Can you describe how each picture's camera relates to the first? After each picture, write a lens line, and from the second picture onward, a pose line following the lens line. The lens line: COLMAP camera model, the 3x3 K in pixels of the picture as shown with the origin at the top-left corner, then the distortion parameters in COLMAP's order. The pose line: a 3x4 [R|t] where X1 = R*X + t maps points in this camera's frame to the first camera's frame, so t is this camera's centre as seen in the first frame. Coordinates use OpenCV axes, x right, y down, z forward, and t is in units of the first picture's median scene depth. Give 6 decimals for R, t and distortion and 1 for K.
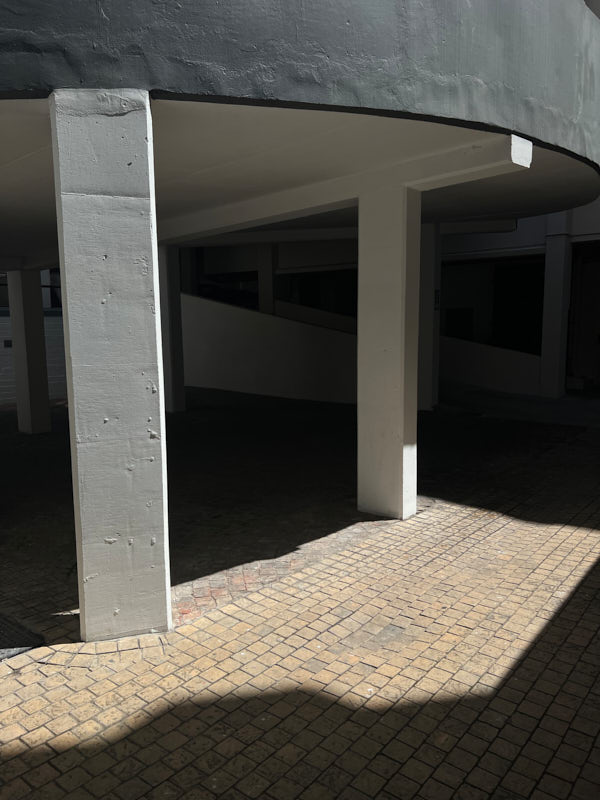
lens RADIAL K [[617.0, 0, 300.0], [0, 617.0, 400.0], [0, 0, 1]] dist [0.044593, -0.041566]
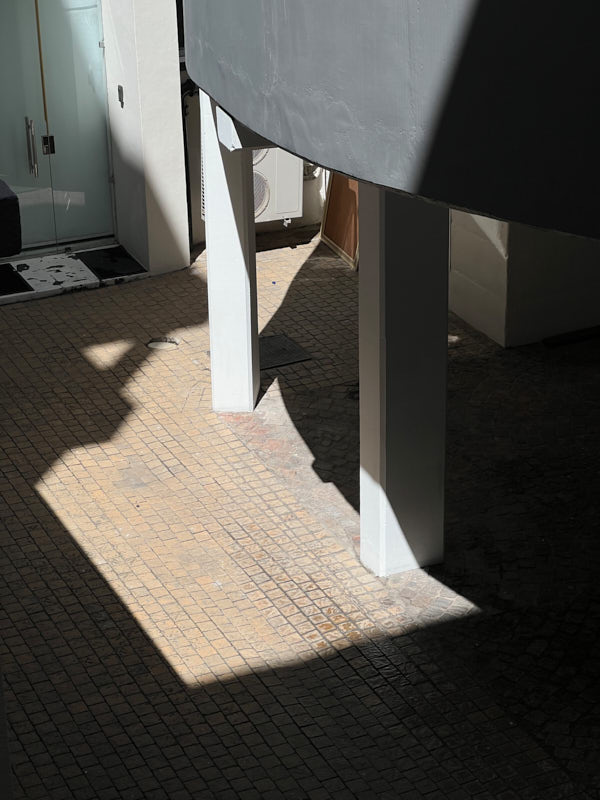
lens RADIAL K [[1780.8, 0, 300.0], [0, 1780.8, 400.0], [0, 0, 1]] dist [-0.008976, -0.180160]
pose [[-0.453811, 0.364759, -0.813023, 2.331061], [-0.083627, 0.890924, 0.446387, -1.150233], [0.887165, 0.270566, -0.373807, 2.112953]]
